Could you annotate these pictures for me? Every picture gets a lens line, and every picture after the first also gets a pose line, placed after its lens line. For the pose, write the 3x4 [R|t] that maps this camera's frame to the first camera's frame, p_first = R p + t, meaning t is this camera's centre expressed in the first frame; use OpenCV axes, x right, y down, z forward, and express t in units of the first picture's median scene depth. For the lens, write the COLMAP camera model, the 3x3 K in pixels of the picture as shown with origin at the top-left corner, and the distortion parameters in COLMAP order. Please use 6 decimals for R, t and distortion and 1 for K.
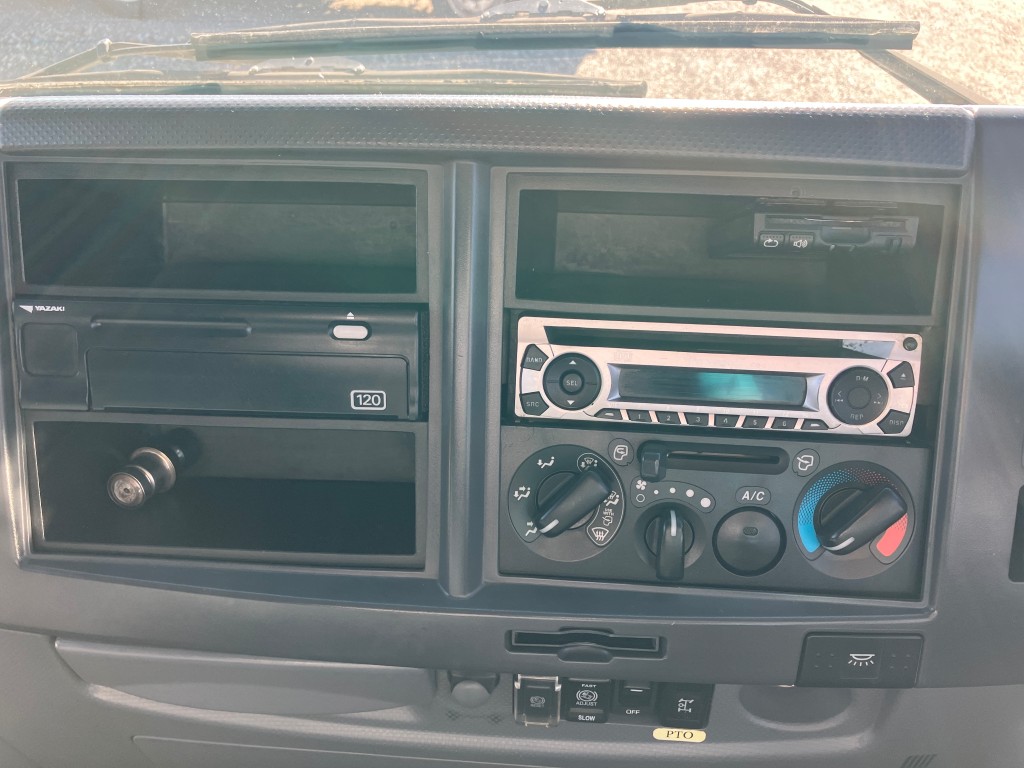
lens RADIAL K [[835.9, 0, 510.3], [0, 835.9, 386.7], [0, 0, 1]] dist [-0.012430, 0.015646]
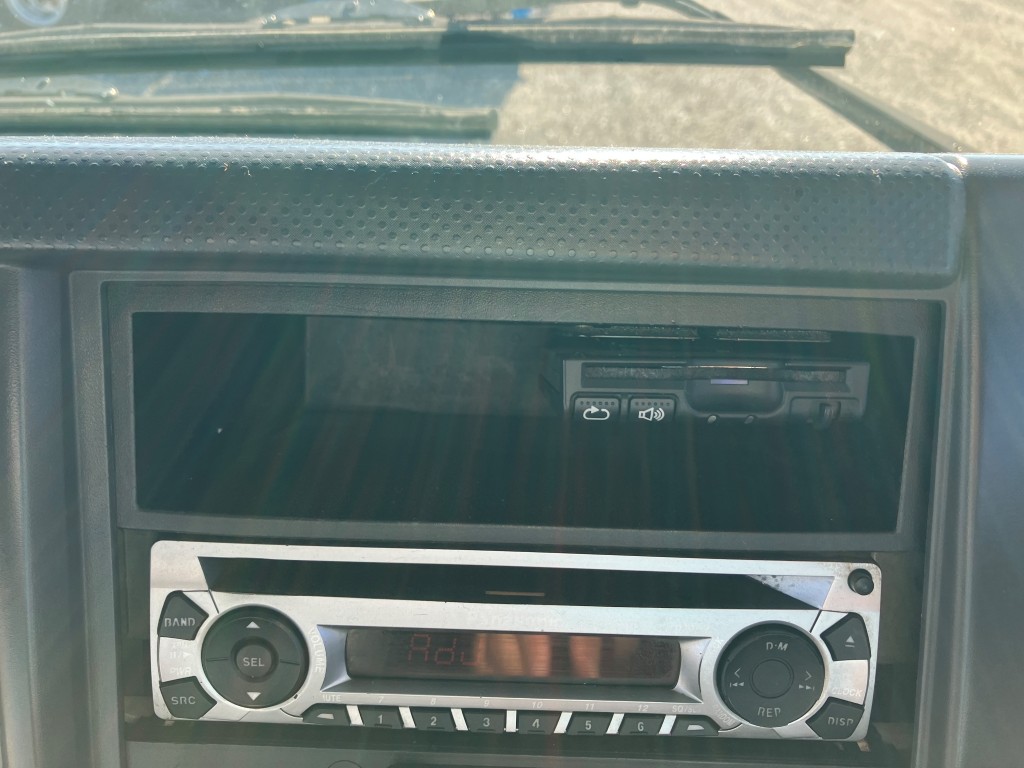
lens RADIAL K [[835.9, 0, 512.1], [0, 835.9, 382.0], [0, 0, 1]] dist [-0.012430, 0.015646]
pose [[0.998166, -0.019524, 0.057301, 0.213591], [0.021520, 0.999176, -0.034417, -0.163106], [-0.056582, 0.035587, 0.997764, 0.443692]]
